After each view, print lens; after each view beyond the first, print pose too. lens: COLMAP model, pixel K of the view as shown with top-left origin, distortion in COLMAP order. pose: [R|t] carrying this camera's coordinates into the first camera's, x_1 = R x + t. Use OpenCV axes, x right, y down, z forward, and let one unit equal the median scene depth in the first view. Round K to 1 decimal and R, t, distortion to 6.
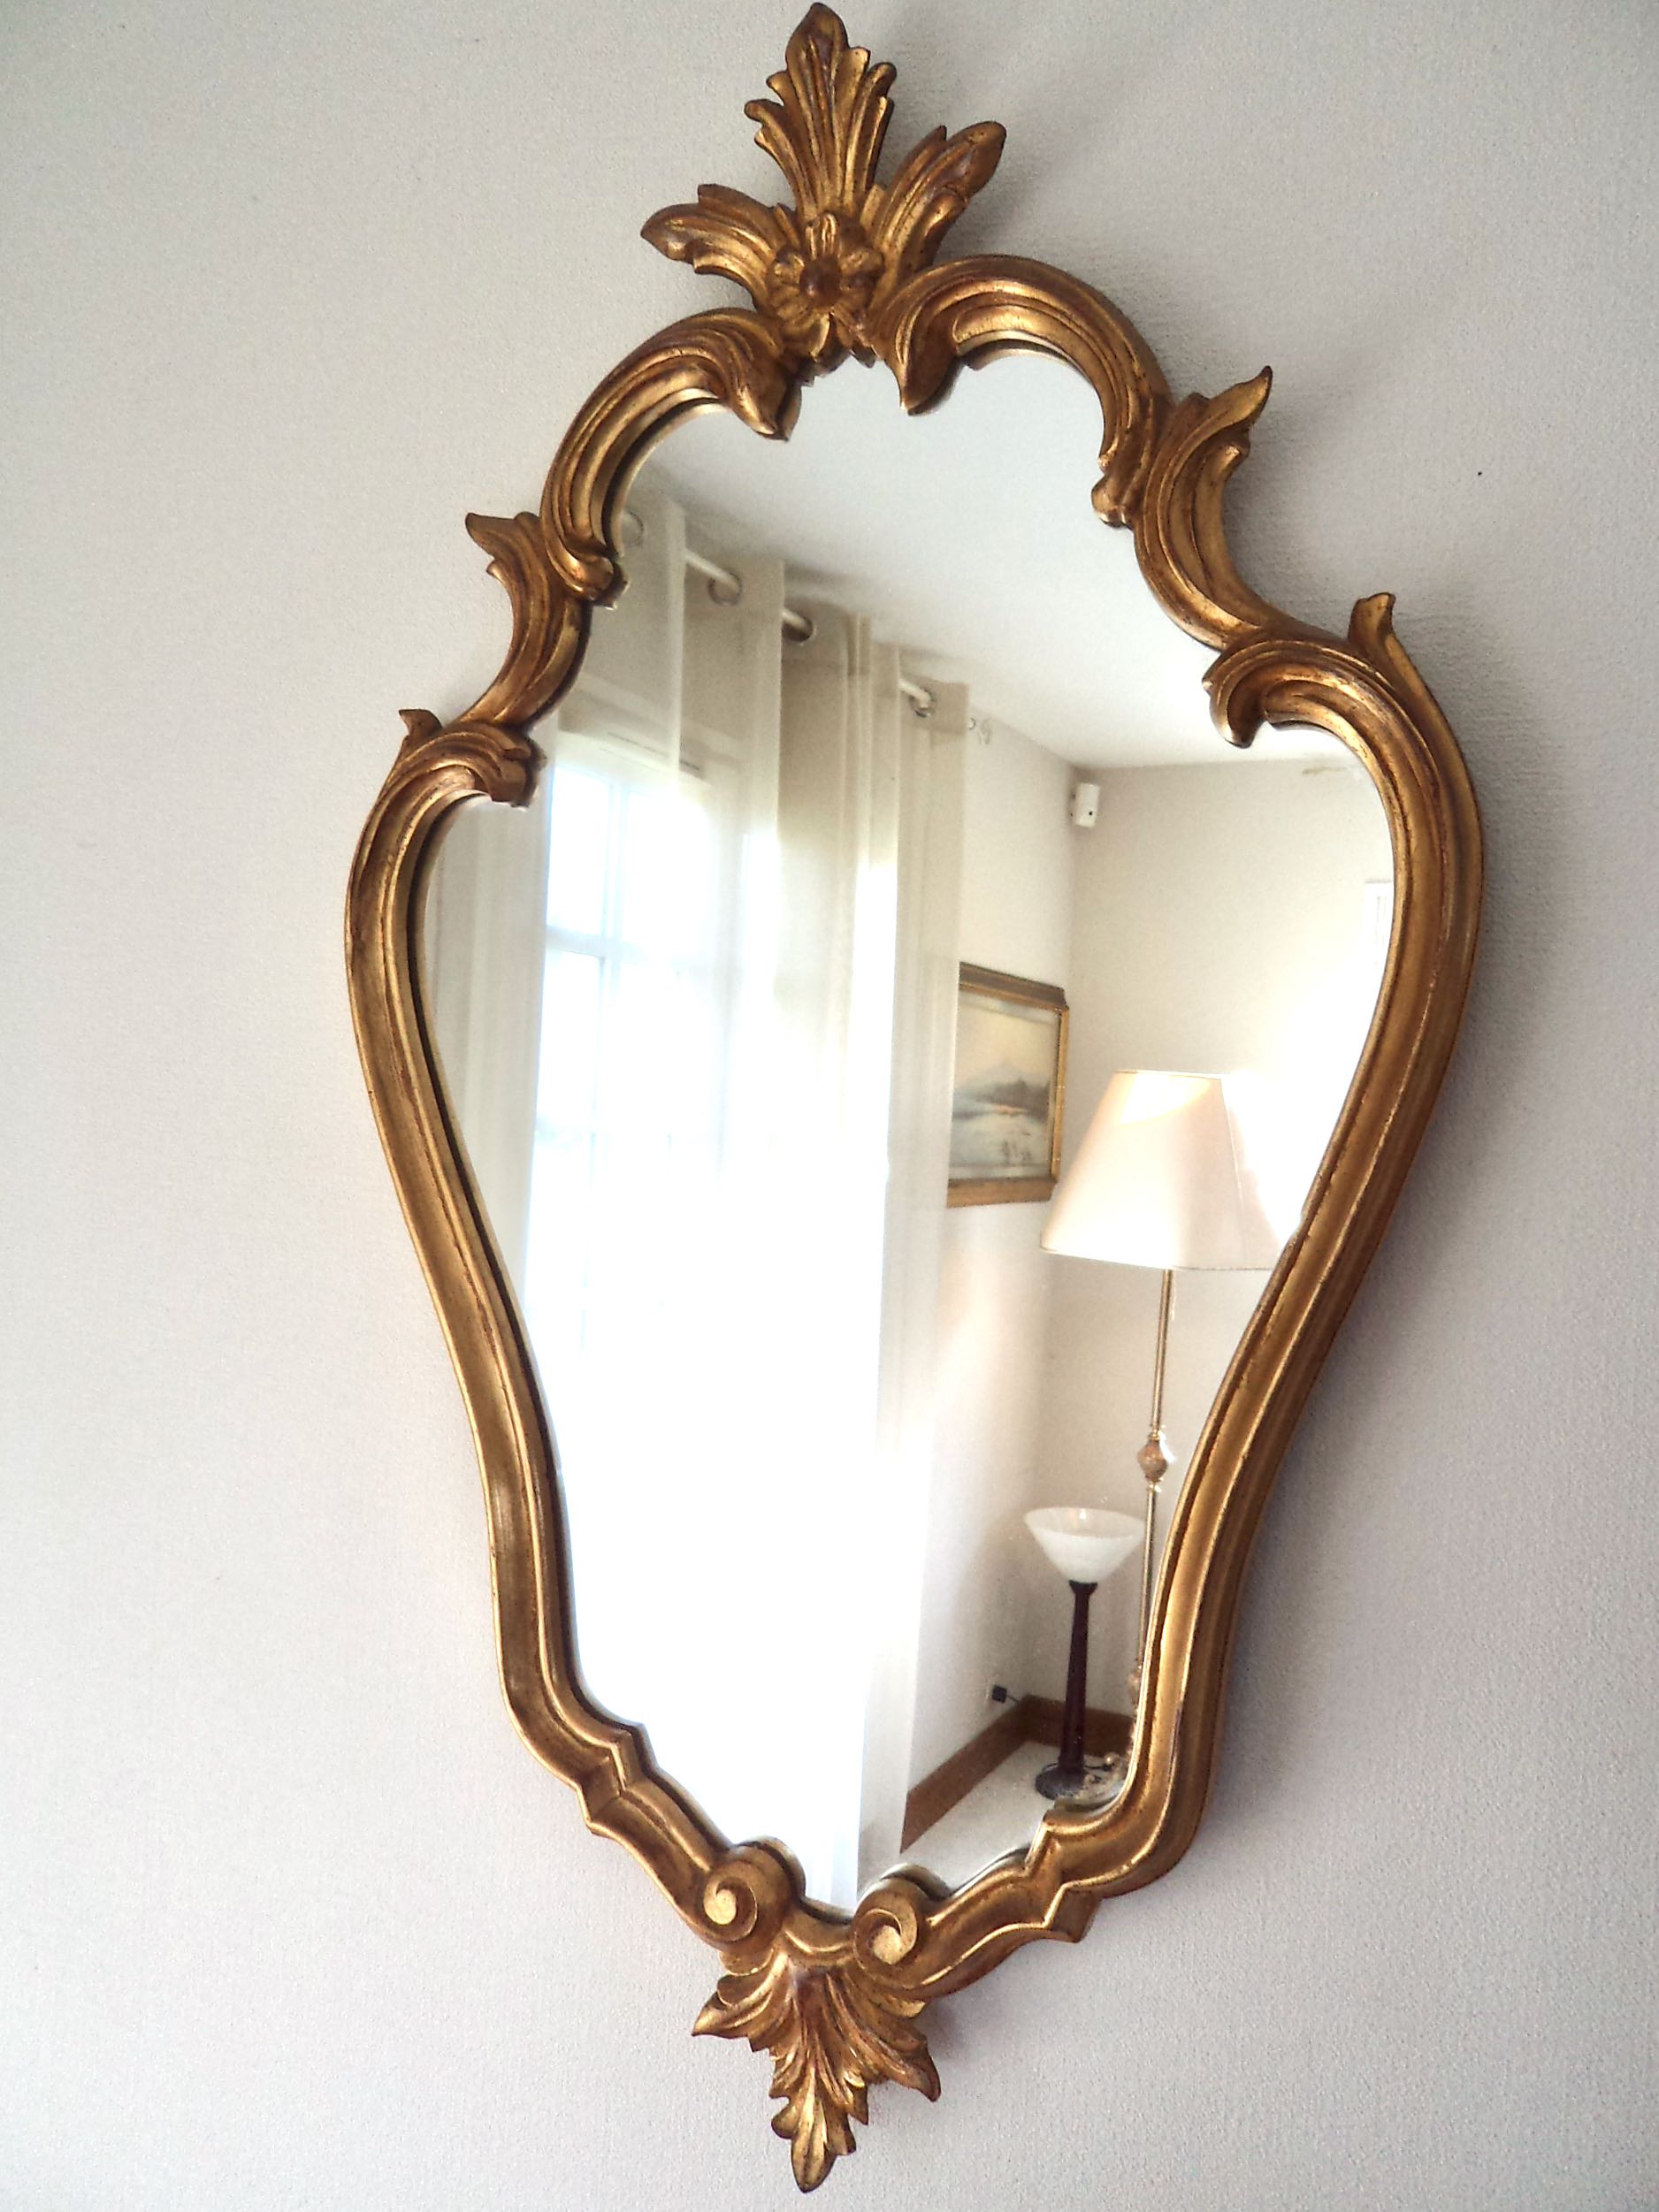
lens RADIAL K [[1680.1, 0, 829.5], [0, 1680.1, 1106.0], [0, 0, 1]] dist [-0.025967, -0.000471]
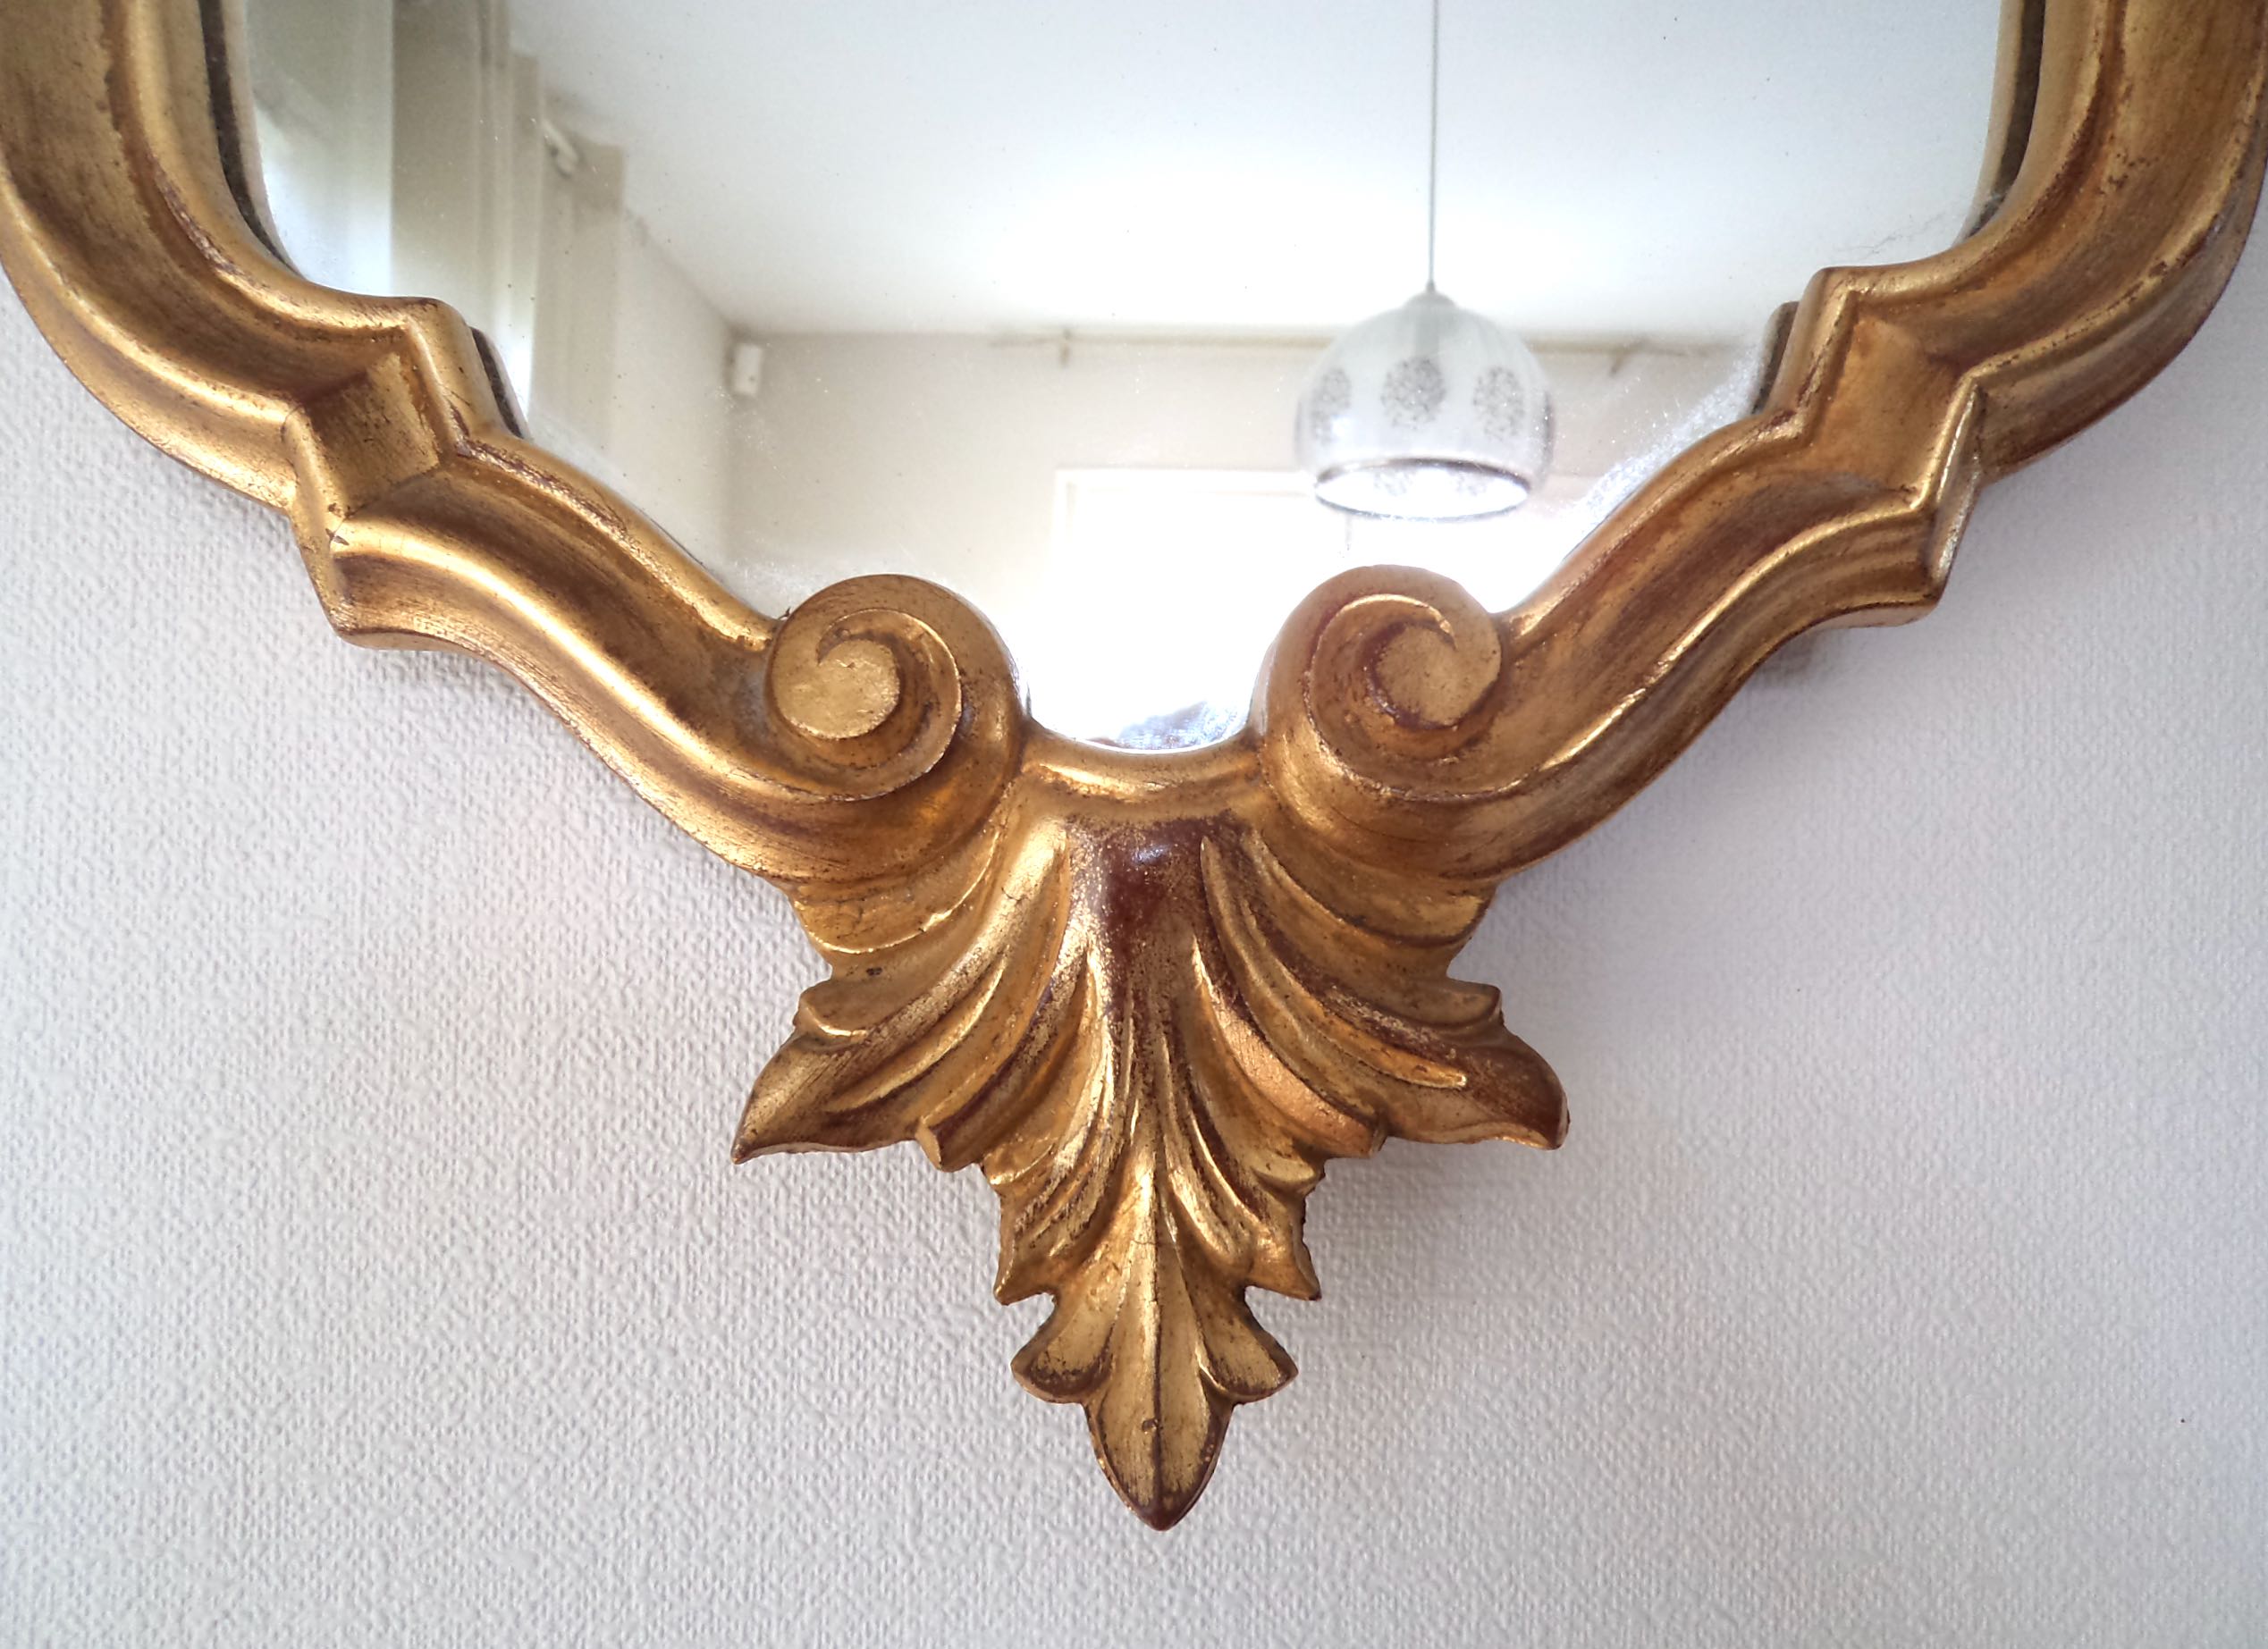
lens RADIAL K [[1680.9, 0, 1156.6], [0, 1680.9, 824.6], [0, 0, 1]] dist [0.003851, 0.003166]
pose [[0.909525, -0.014237, 0.415406, -0.141825], [0.023514, 0.999575, -0.017227, 0.511045], [-0.414984, 0.025436, 0.909473, 0.690772]]
